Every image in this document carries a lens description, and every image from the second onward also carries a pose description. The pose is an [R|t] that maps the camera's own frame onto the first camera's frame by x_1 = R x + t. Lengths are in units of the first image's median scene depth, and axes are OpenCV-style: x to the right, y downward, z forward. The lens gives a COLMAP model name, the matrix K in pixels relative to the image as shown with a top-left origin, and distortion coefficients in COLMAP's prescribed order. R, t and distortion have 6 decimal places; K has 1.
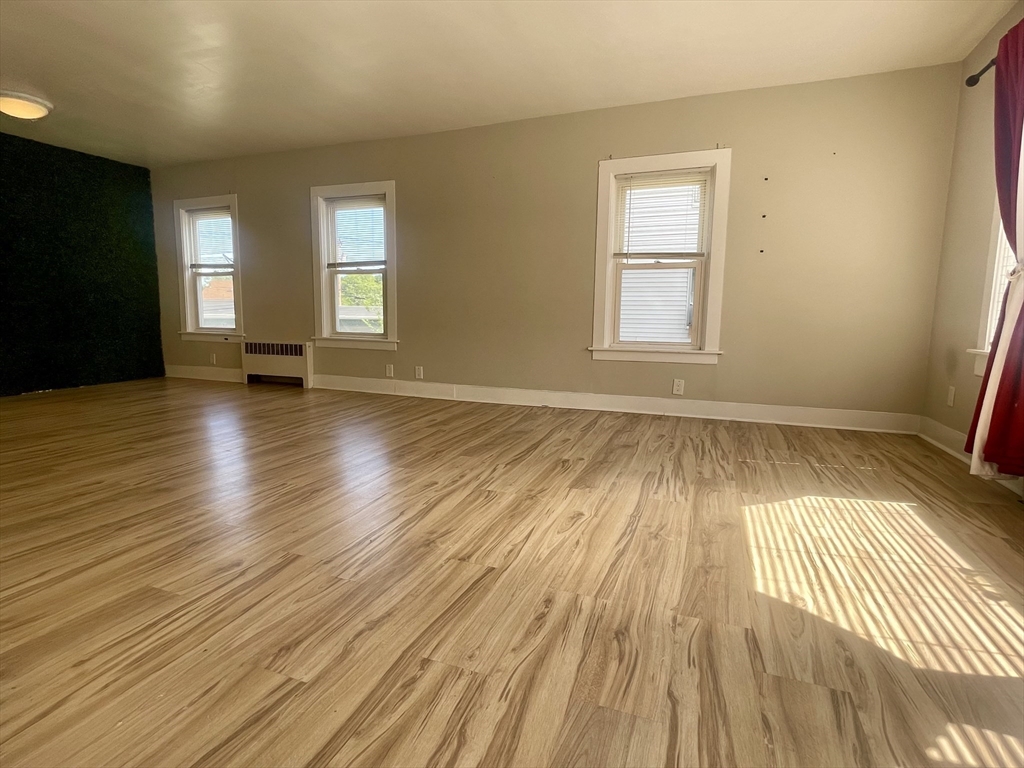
lens RADIAL K [[519.3, 0, 519.5], [0, 519.3, 383.8], [0, 0, 1]] dist [-0.000195, 0.002064]
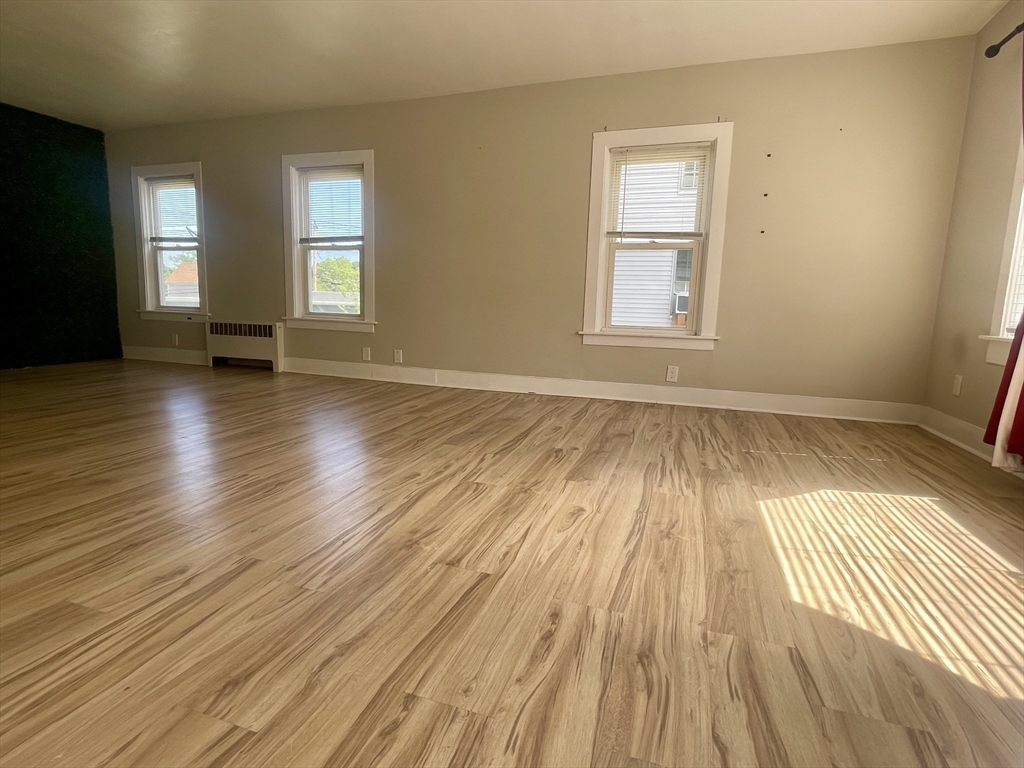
lens RADIAL K [[519.3, 0, 519.5], [0, 519.3, 383.8], [0, 0, 1]] dist [-0.000195, 0.002064]
pose [[0.999094, 0.009803, 0.041405, -0.030857], [-0.010601, 0.999761, 0.019104, 0.019636], [-0.041208, -0.019525, 0.998960, 0.124630]]
